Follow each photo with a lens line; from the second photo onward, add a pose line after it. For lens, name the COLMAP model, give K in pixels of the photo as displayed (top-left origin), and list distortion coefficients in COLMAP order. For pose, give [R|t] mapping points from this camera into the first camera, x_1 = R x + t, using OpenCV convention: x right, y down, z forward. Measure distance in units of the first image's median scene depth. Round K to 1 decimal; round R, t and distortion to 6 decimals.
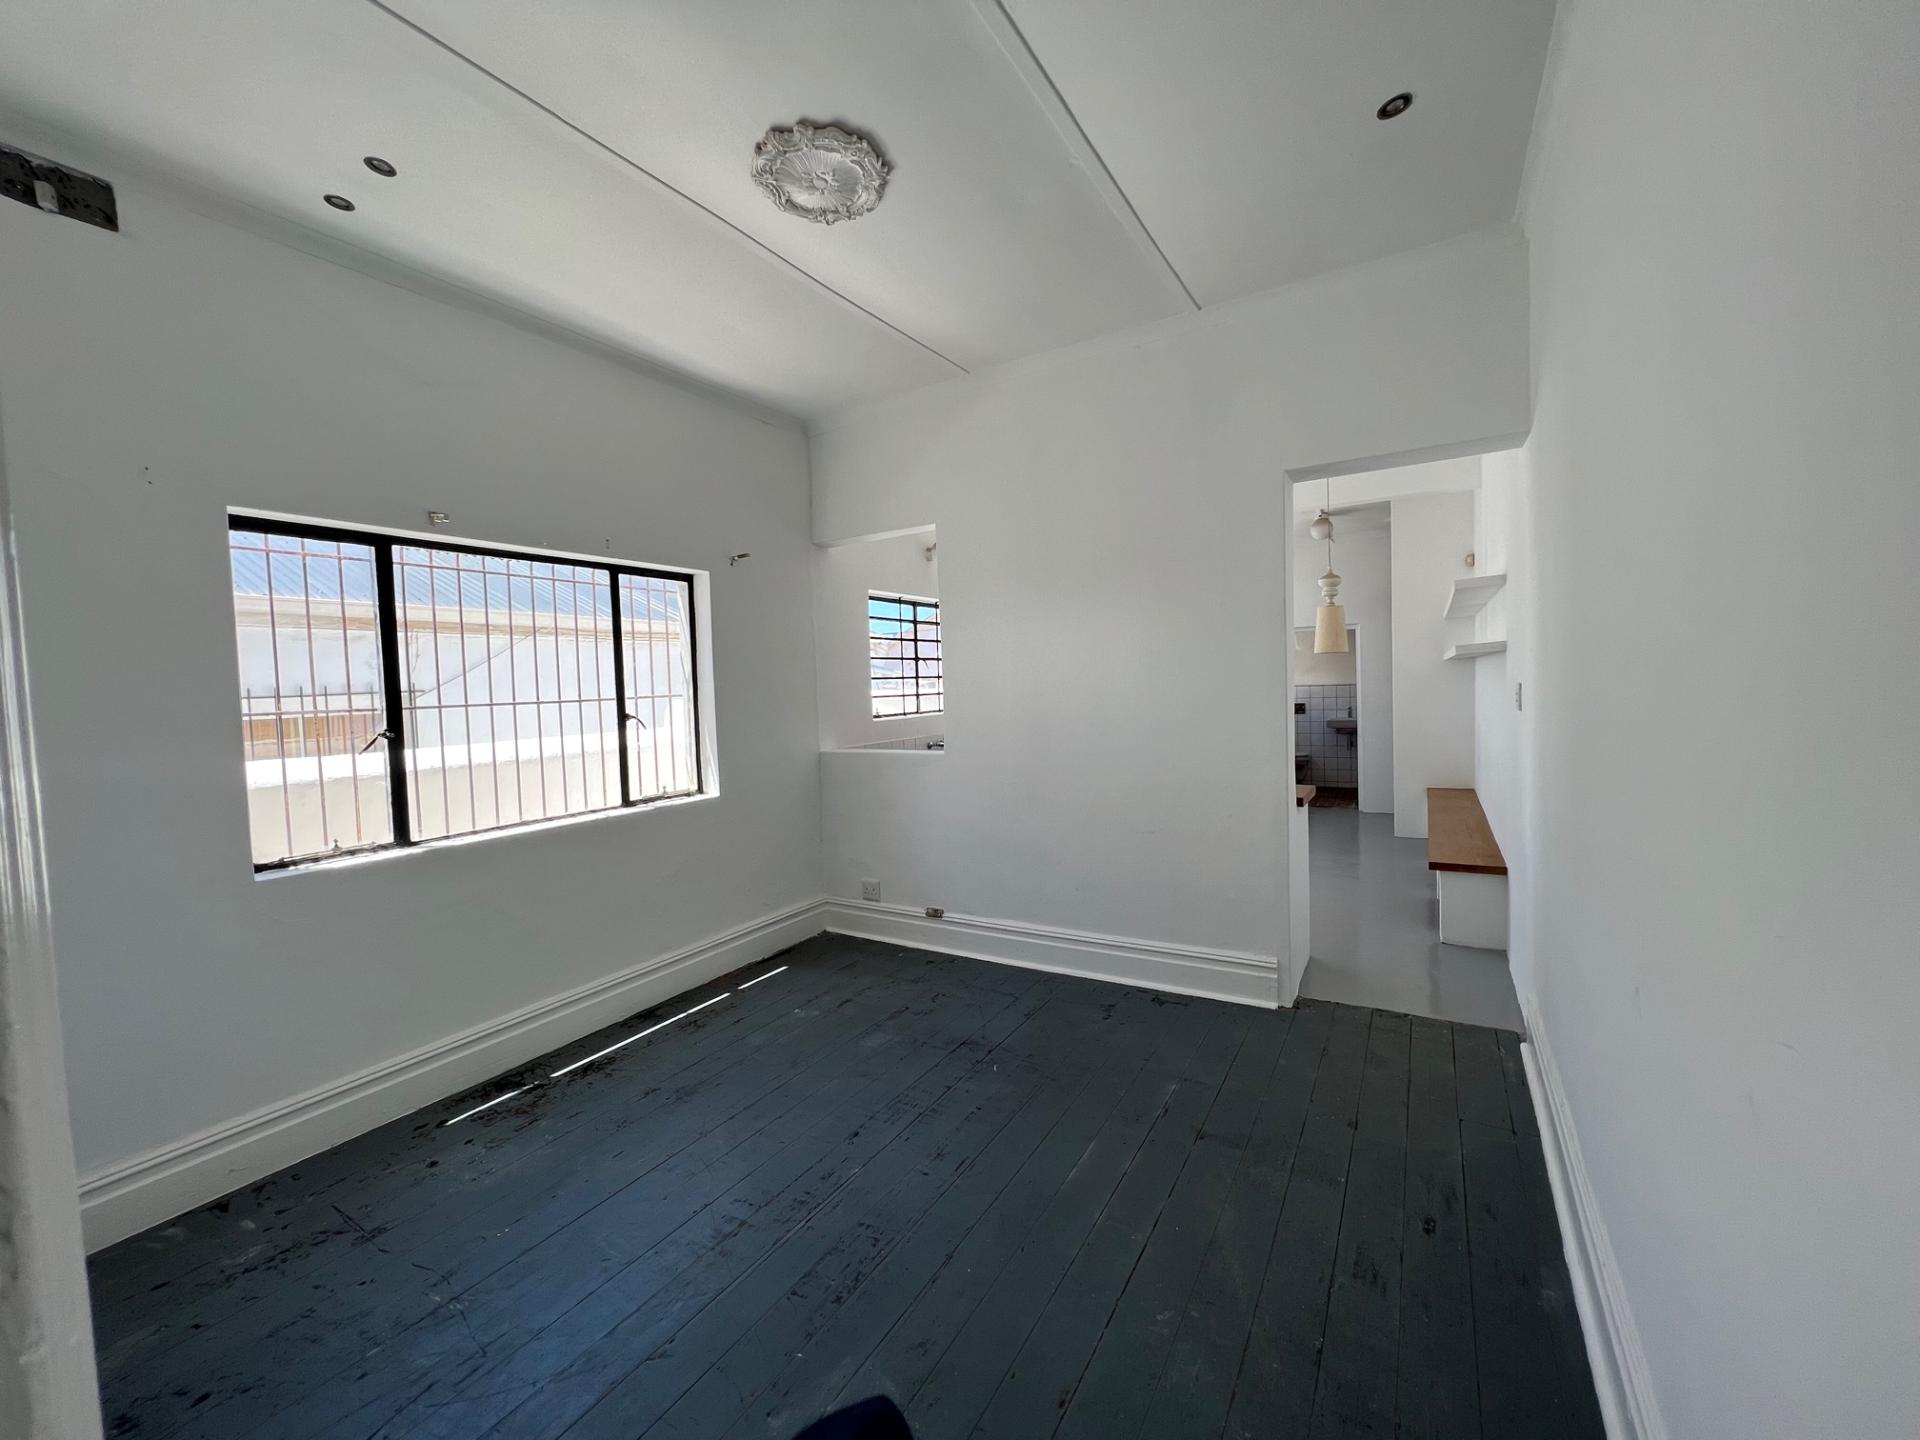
lens RADIAL K [[768.0, 0, 952.0], [0, 768.0, 720.8], [0, 0, 1]] dist [-0.002249, -0.000187]
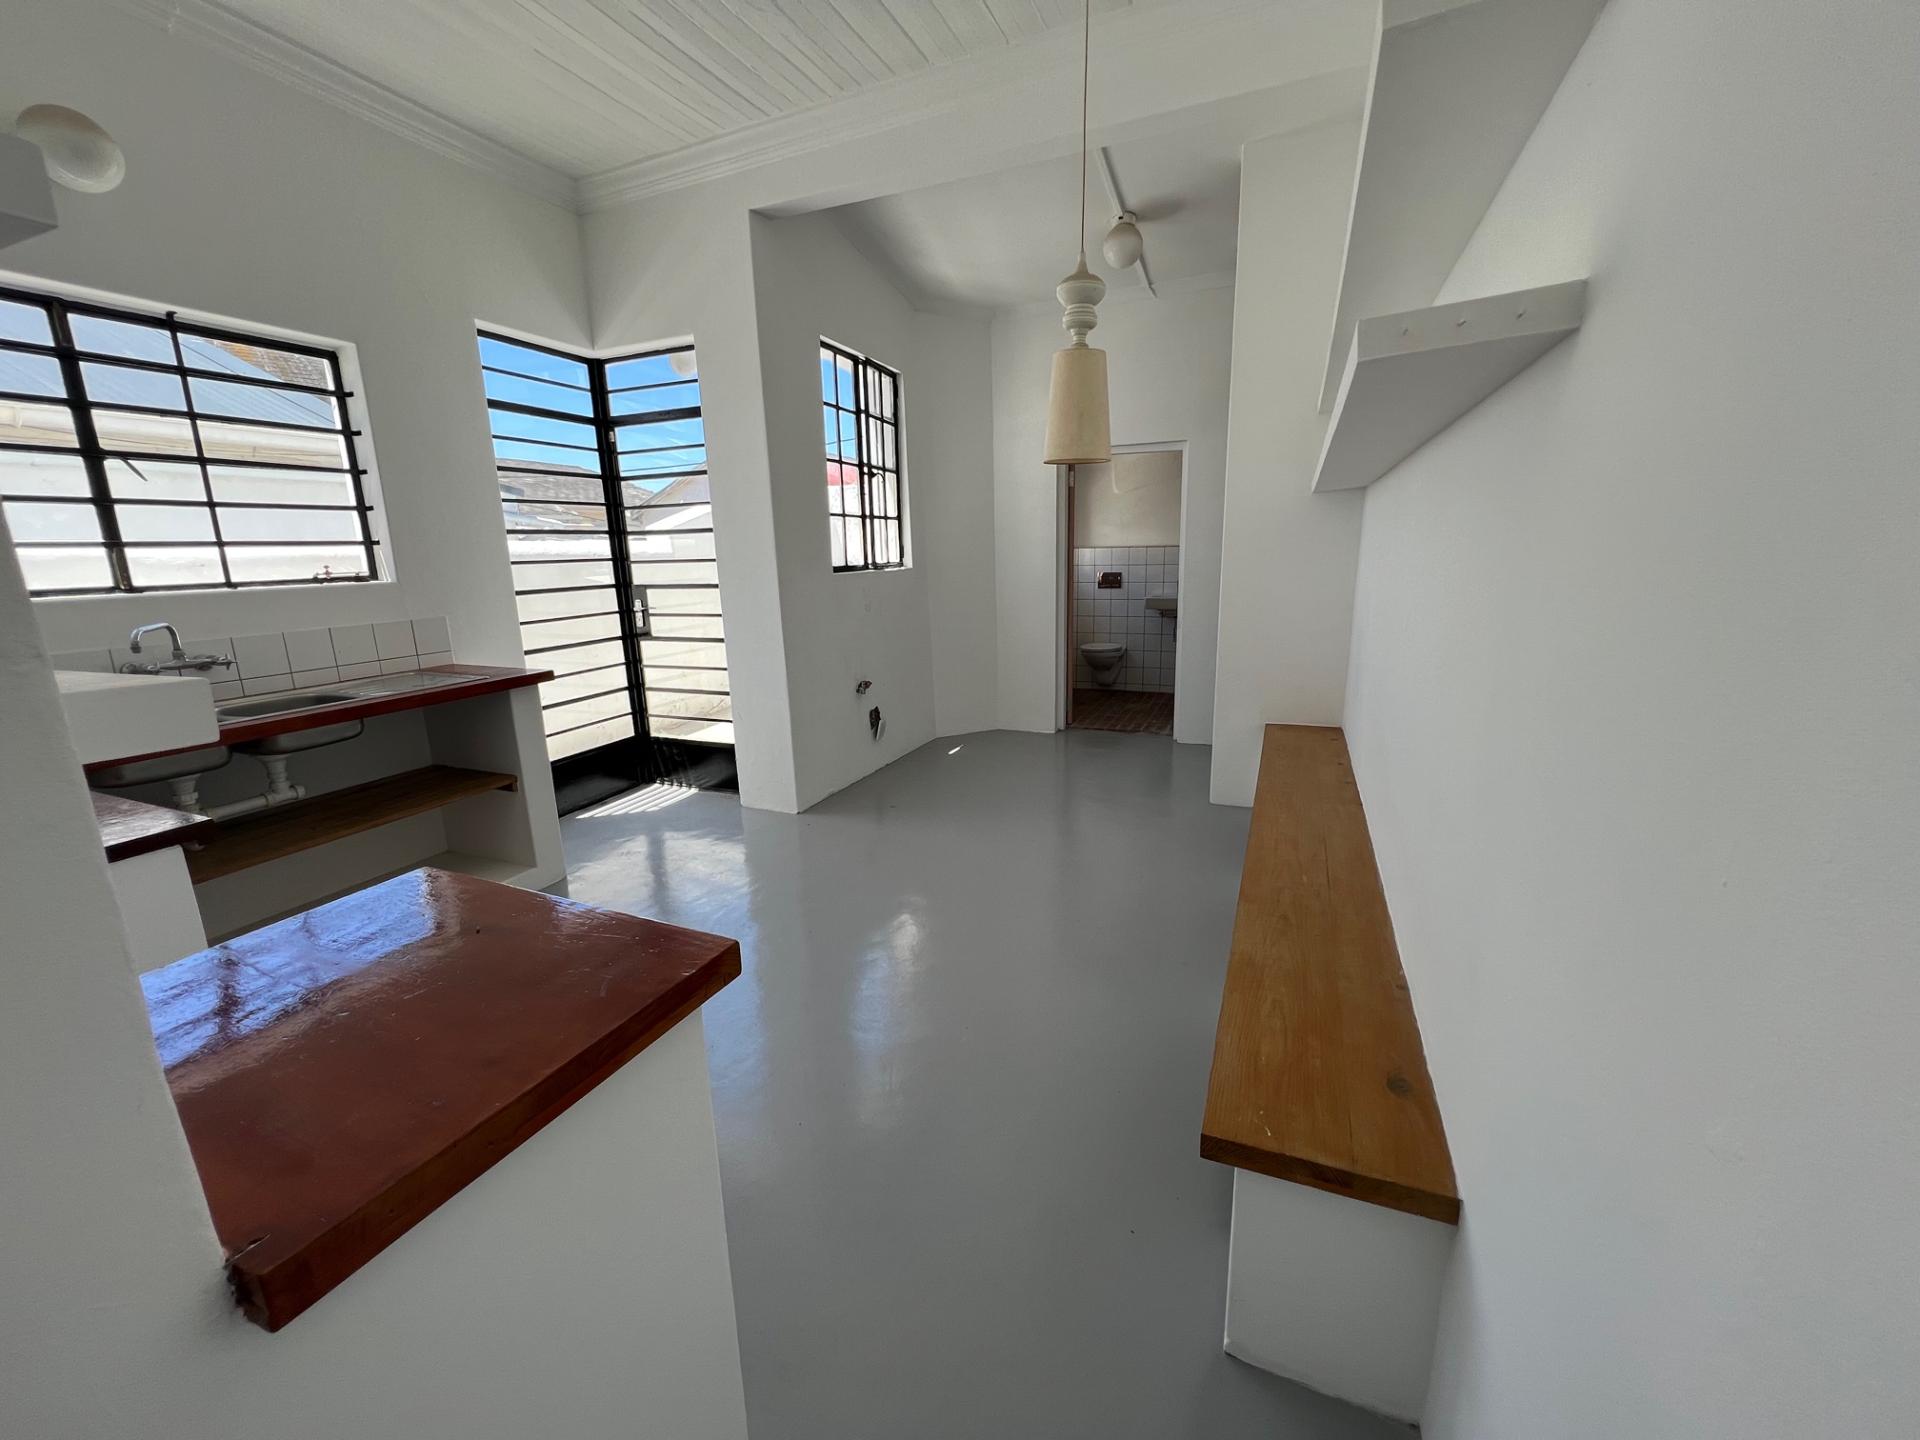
lens RADIAL K [[756.4, 0, 951.2], [0, 756.4, 712.1], [0, 0, 1]] dist [0.019988, 0.000082]
pose [[0.991054, -0.017556, 0.132299, 0.328363], [-0.004307, 0.986586, 0.163185, -0.014828], [-0.133390, -0.162295, 0.977685, 0.502776]]
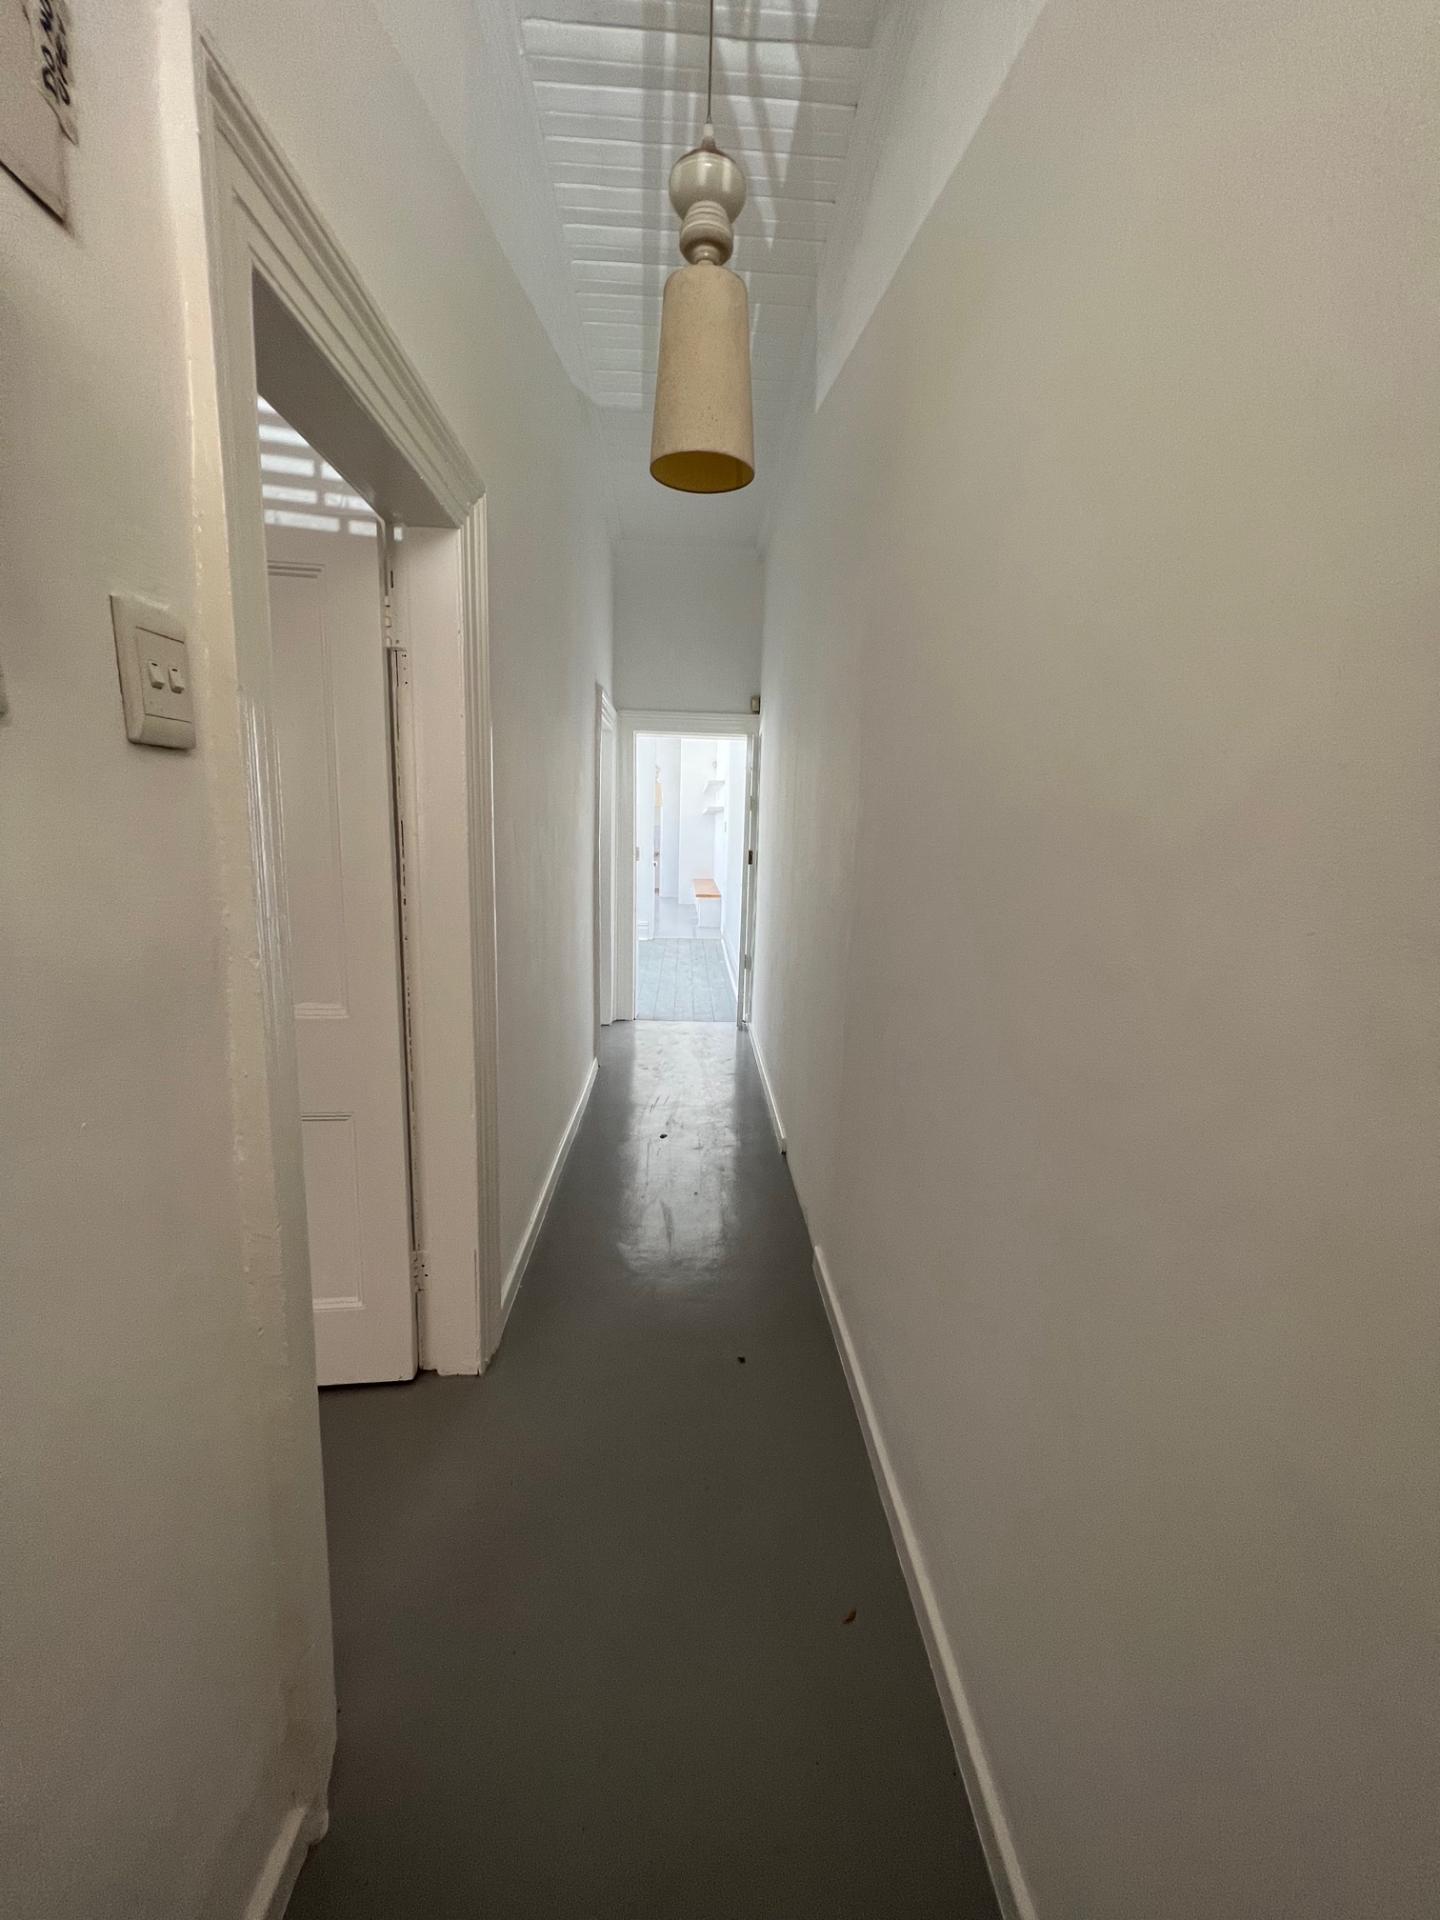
lens RADIAL K [[768.0, 0, 720.9], [0, 768.0, 959.7], [0, 0, 1]] dist [-0.002249, -0.000187]
pose [[0.823604, -0.035431, 0.566057, -0.479303], [-0.036004, 0.992768, 0.114526, 0.070497], [-0.566021, -0.114704, 0.816372, -0.727068]]
